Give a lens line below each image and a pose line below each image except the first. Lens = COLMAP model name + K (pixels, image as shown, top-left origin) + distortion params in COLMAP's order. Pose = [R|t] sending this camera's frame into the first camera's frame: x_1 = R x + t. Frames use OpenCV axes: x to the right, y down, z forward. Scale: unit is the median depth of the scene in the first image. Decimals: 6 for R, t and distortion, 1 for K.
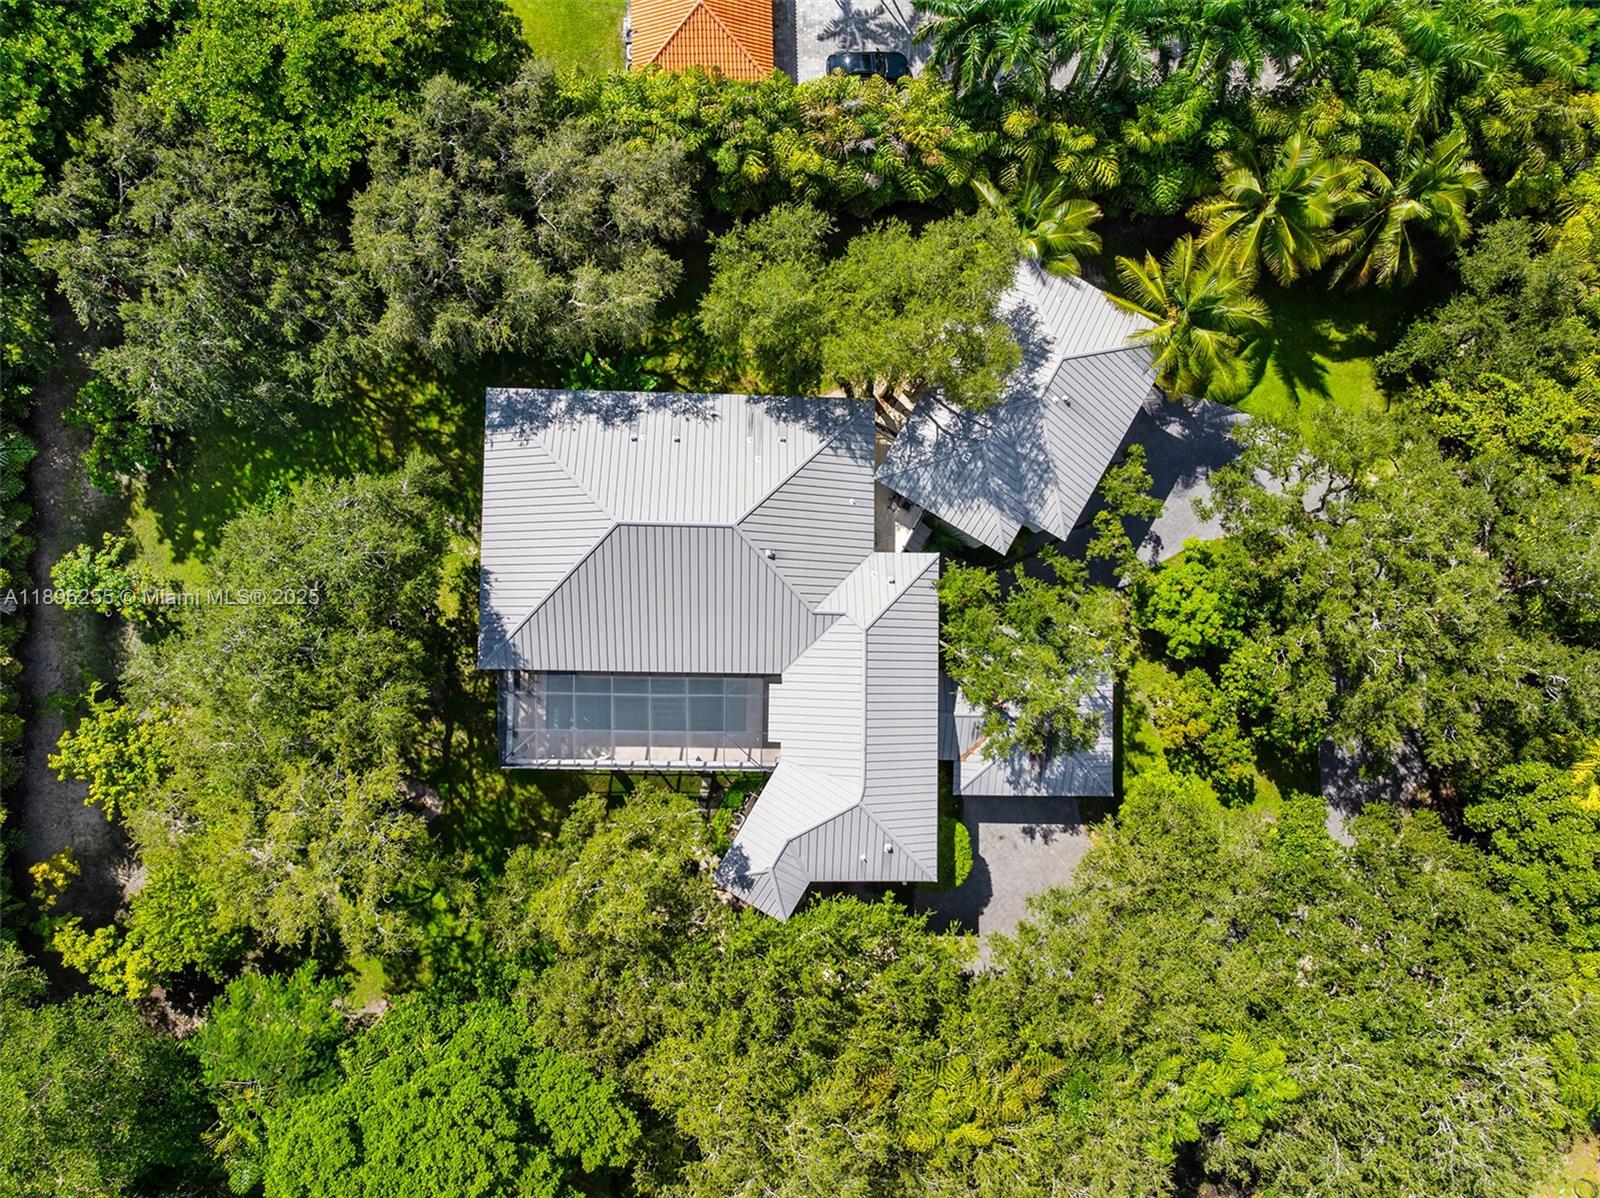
lens RADIAL K [[1080.9, 0, 800.0], [0, 1080.9, 599.0], [0, 0, 1]] dist [-0.035461, 0.000431]
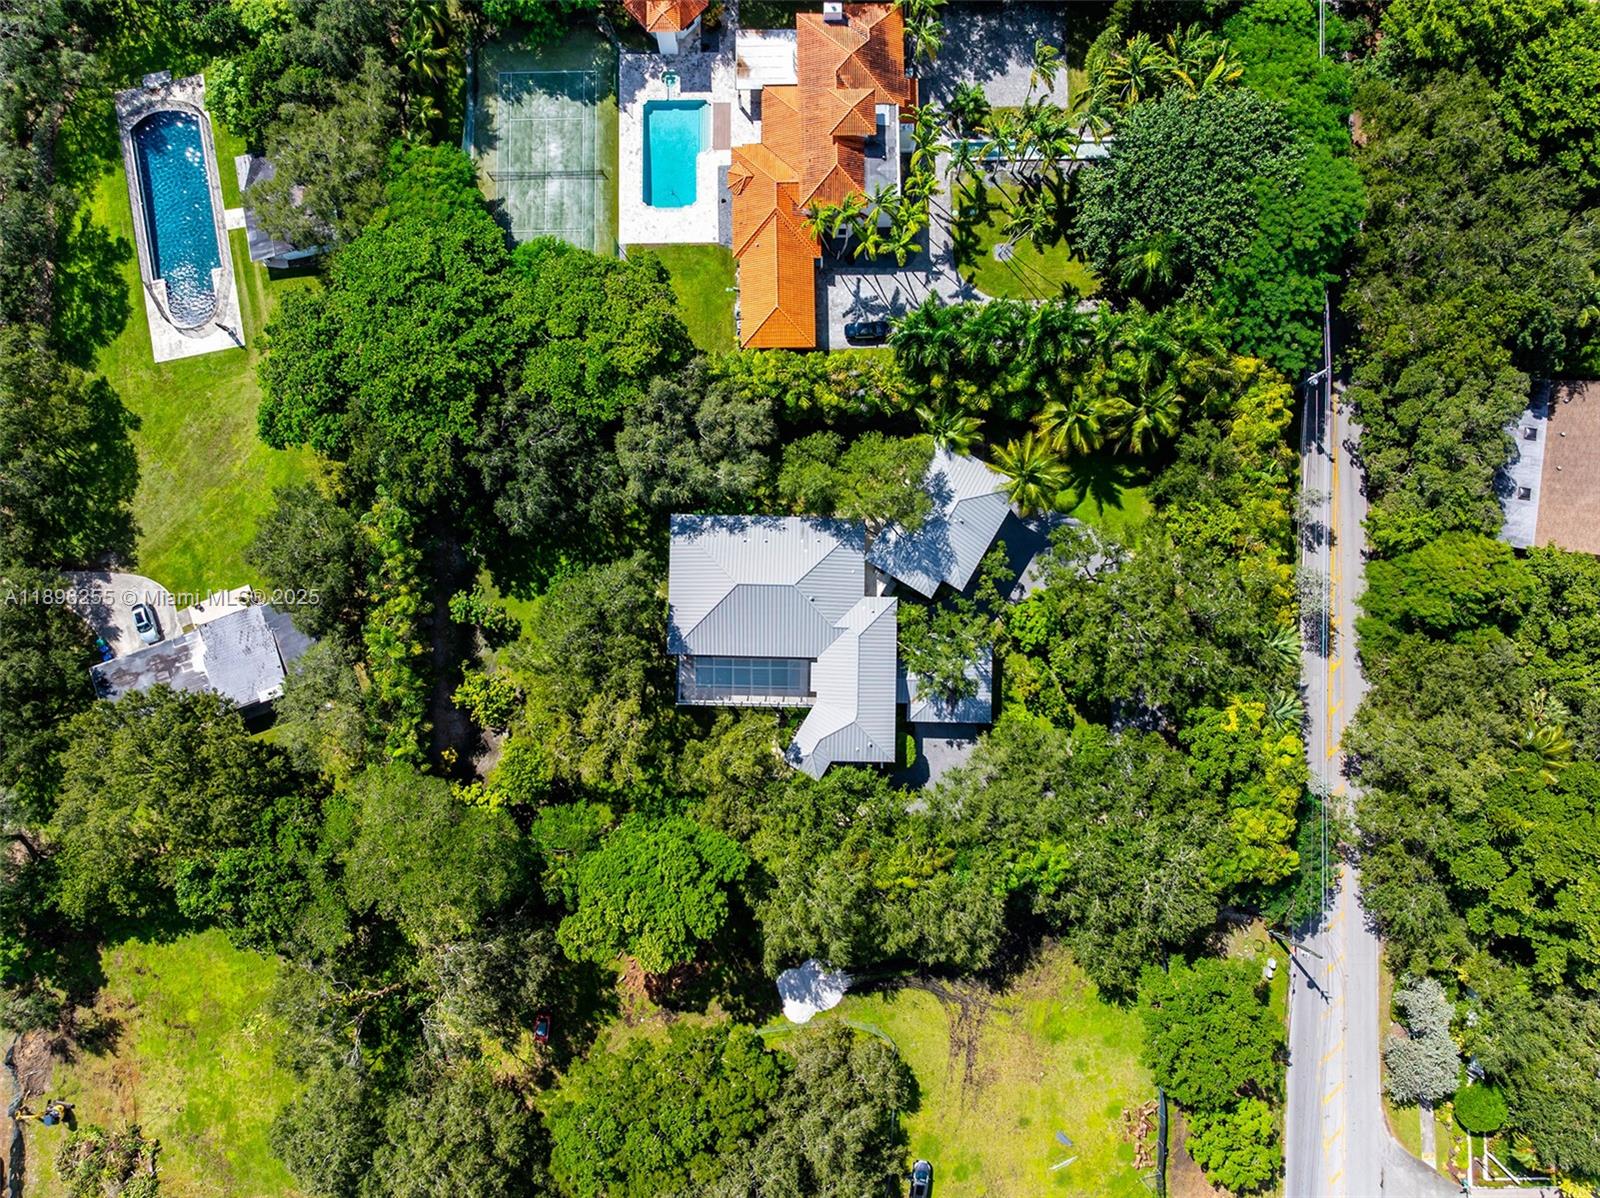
lens RADIAL K [[1115.5, 0, 800.0], [0, 1115.5, 599.0], [0, 0, 1]] dist [0.002416, 0.000301]
pose [[0.998589, 0.005031, -0.052868, 0.059534], [-0.004511, 0.999940, 0.009940, -0.059567], [0.052915, -0.009688, 0.998552, -1.065007]]
